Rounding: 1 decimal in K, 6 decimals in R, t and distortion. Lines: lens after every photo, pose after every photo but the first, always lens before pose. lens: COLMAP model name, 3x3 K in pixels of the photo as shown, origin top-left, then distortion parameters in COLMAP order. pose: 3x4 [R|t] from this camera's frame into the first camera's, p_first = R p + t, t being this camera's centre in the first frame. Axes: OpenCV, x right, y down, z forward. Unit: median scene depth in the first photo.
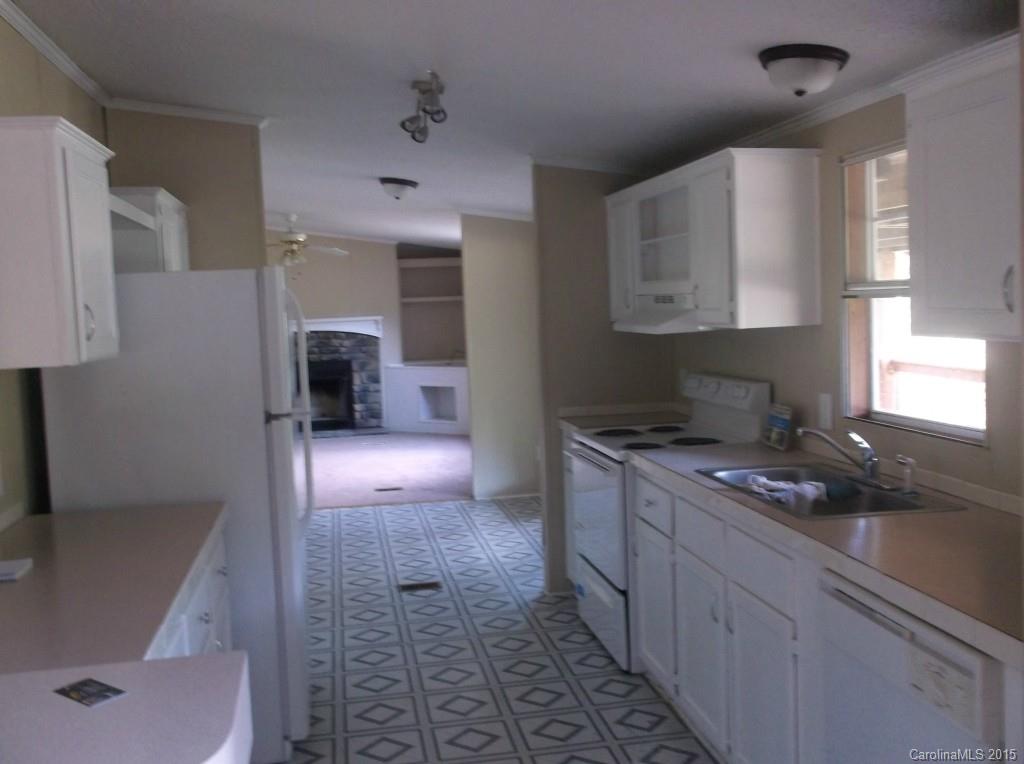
lens RADIAL K [[1041.9, 0, 511.8], [0, 1041.9, 383.1], [0, 0, 1]] dist [-0.003273, 0.000000]
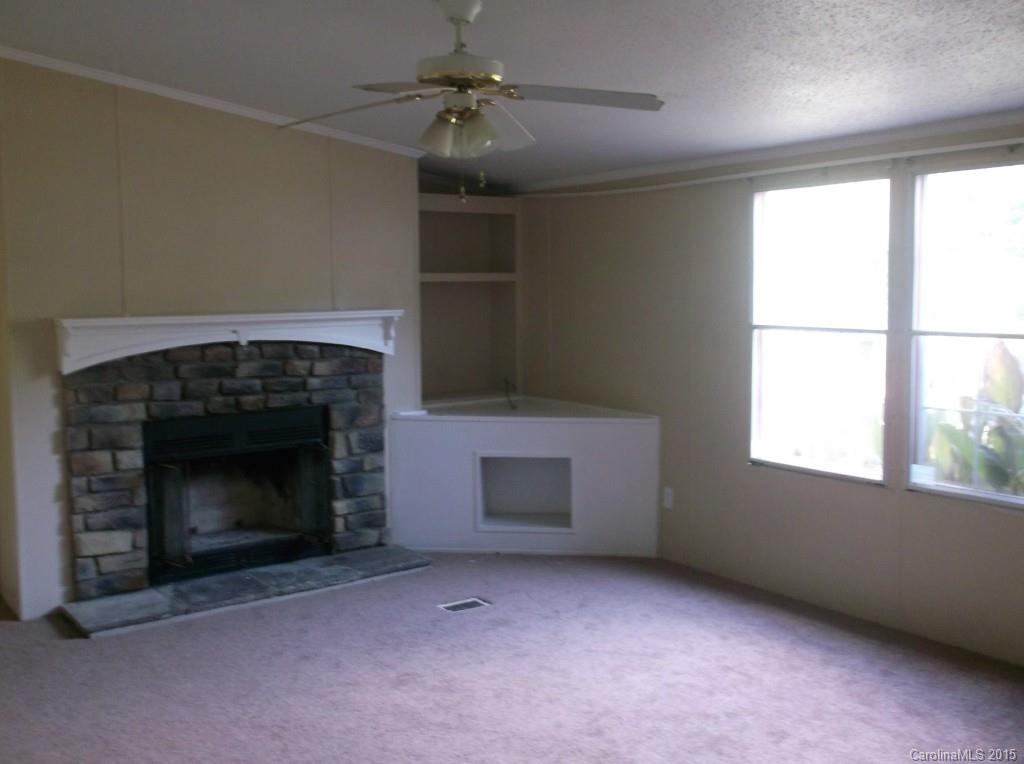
lens RADIAL K [[1041.9, 0, 511.9], [0, 1041.9, 380.9], [0, 0, 1]] dist [-0.003273, 0.000000]
pose [[0.897001, -0.011326, 0.441884, -0.283276], [0.015869, 0.999852, -0.006586, -0.028292], [-0.441744, 0.012920, 0.897048, 0.553792]]
